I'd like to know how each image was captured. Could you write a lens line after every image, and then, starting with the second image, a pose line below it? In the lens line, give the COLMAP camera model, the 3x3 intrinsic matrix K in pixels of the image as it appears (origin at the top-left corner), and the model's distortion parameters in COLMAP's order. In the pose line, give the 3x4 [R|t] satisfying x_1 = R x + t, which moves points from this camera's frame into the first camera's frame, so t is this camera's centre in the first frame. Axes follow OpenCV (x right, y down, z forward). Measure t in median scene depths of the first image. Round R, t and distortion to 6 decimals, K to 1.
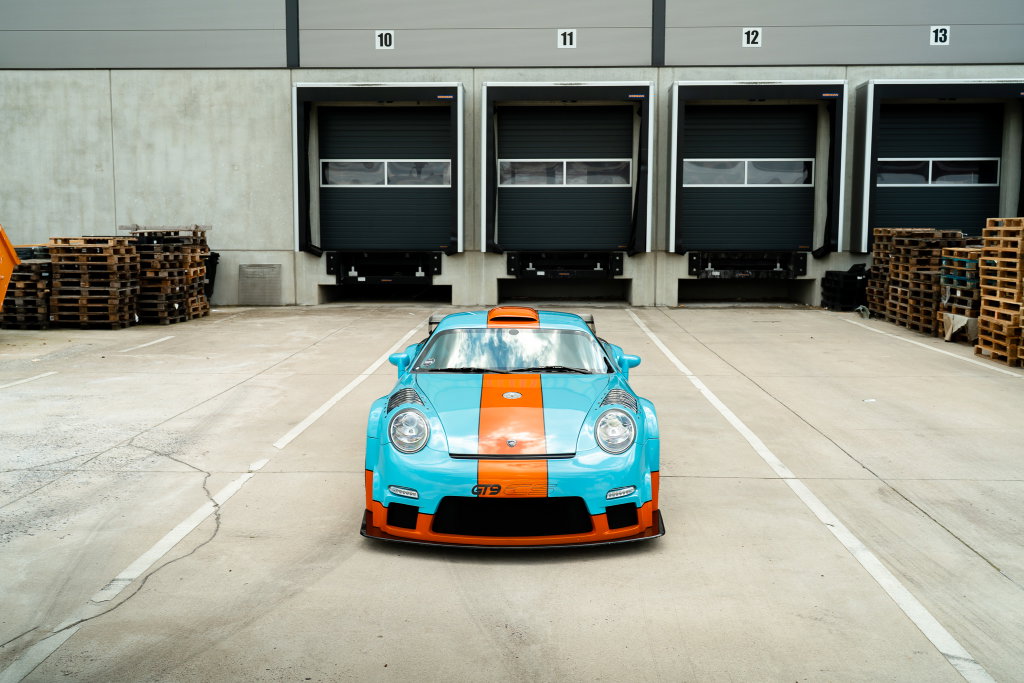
lens RADIAL K [[988.4, 0, 511.7], [0, 988.4, 344.5], [0, 0, 1]] dist [-0.010592, 0.000000]
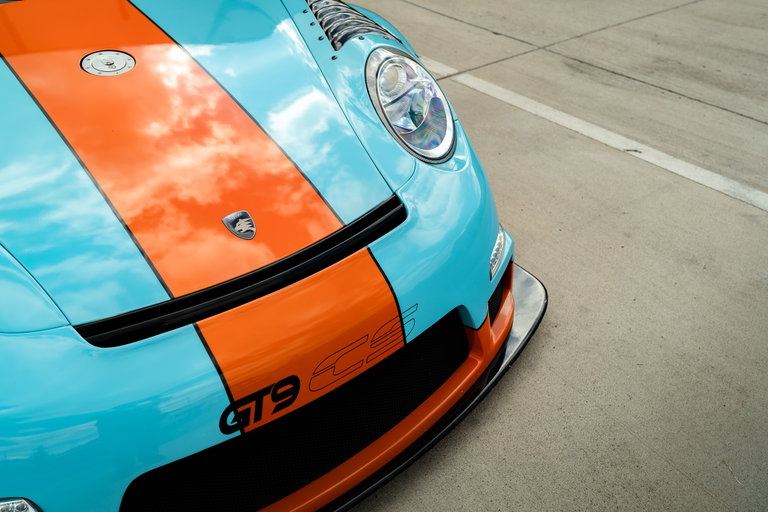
lens RADIAL K [[741.3, 0, 384.9], [0, 741.3, 255.1], [0, 0, 1]] dist [-0.010592, 0.000000]
pose [[0.735262, -0.378811, 0.562042, -0.110509], [0.076970, 0.870539, 0.486043, -0.011074], [-0.673398, -0.314109, 0.669231, 0.798361]]
